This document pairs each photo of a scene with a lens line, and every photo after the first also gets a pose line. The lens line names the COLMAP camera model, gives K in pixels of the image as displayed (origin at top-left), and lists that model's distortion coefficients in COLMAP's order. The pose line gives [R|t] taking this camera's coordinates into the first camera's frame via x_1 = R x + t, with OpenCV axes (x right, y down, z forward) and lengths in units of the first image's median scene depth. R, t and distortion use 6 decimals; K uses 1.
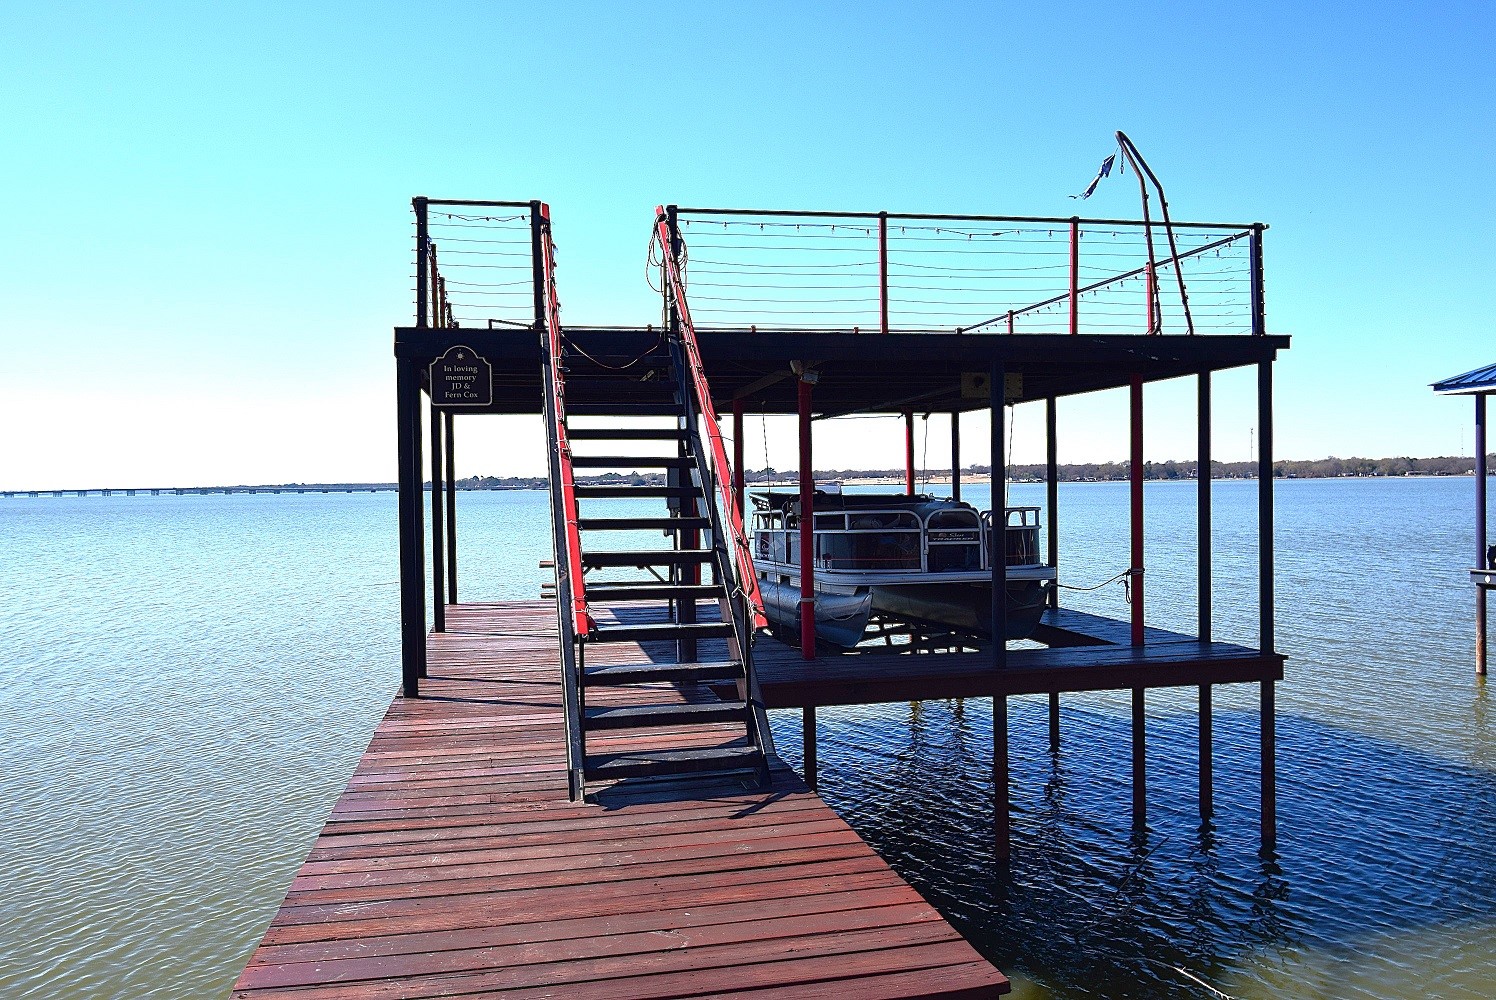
lens RADIAL K [[1160.4, 0, 755.8], [0, 1160.4, 502.1], [0, 0, 1]] dist [-0.005700, -0.002404]
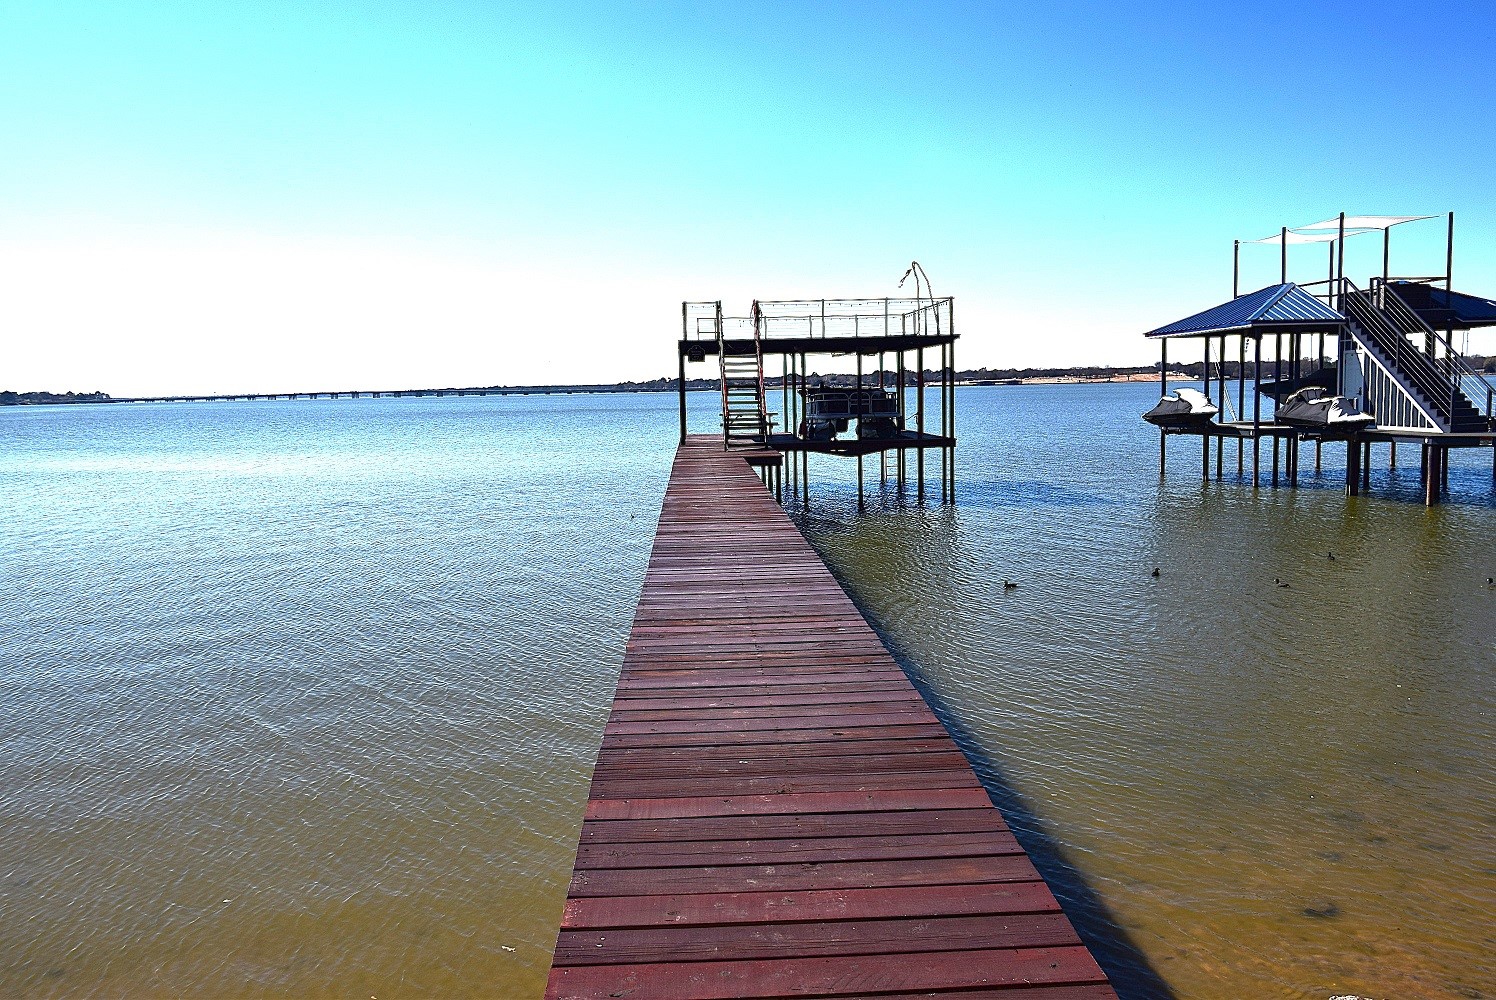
lens RADIAL K [[1166.2, 0, 748.0], [0, 1166.2, 500.0], [0, 0, 1]] dist [0.003007, 0.000413]
pose [[0.987070, 0.008226, -0.160080, 0.407258], [0.005172, 0.996528, 0.083102, 0.033382], [0.160208, -0.082856, 0.983600, -2.145973]]
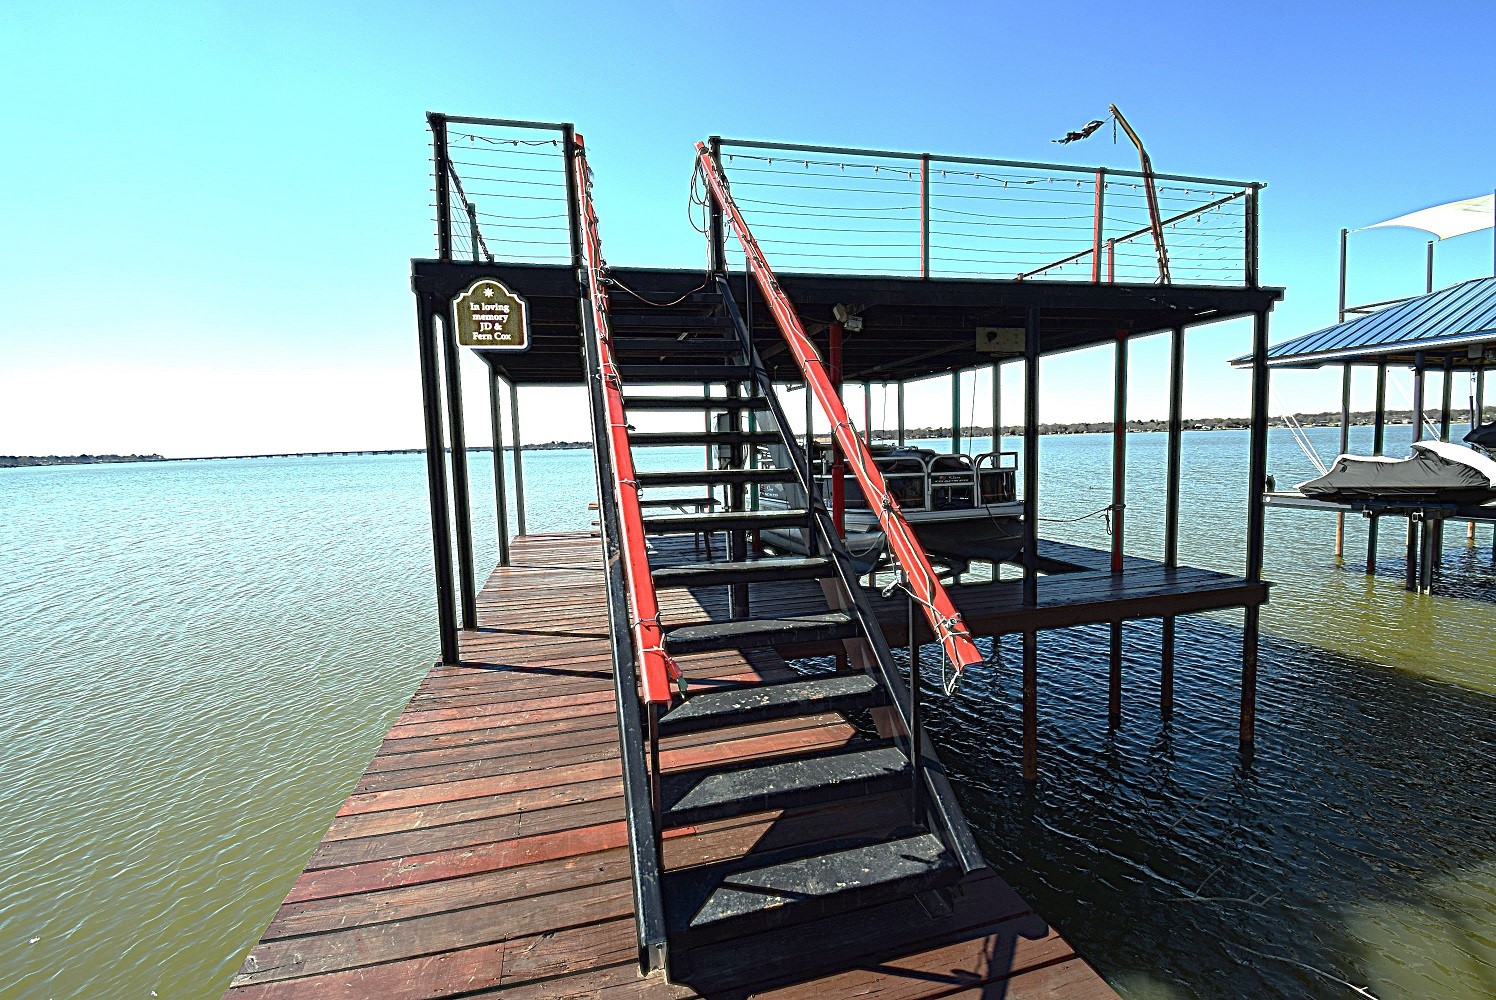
lens RADIAL K [[661.2, 0, 748.0], [0, 661.2, 500.0], [0, 0, 1]] dist [0.021788, -0.027933]
pose [[0.998760, -0.018792, 0.046091, -0.068661], [0.015549, 0.997444, 0.069740, 0.001873], [-0.047284, -0.068937, 0.996500, 0.398852]]
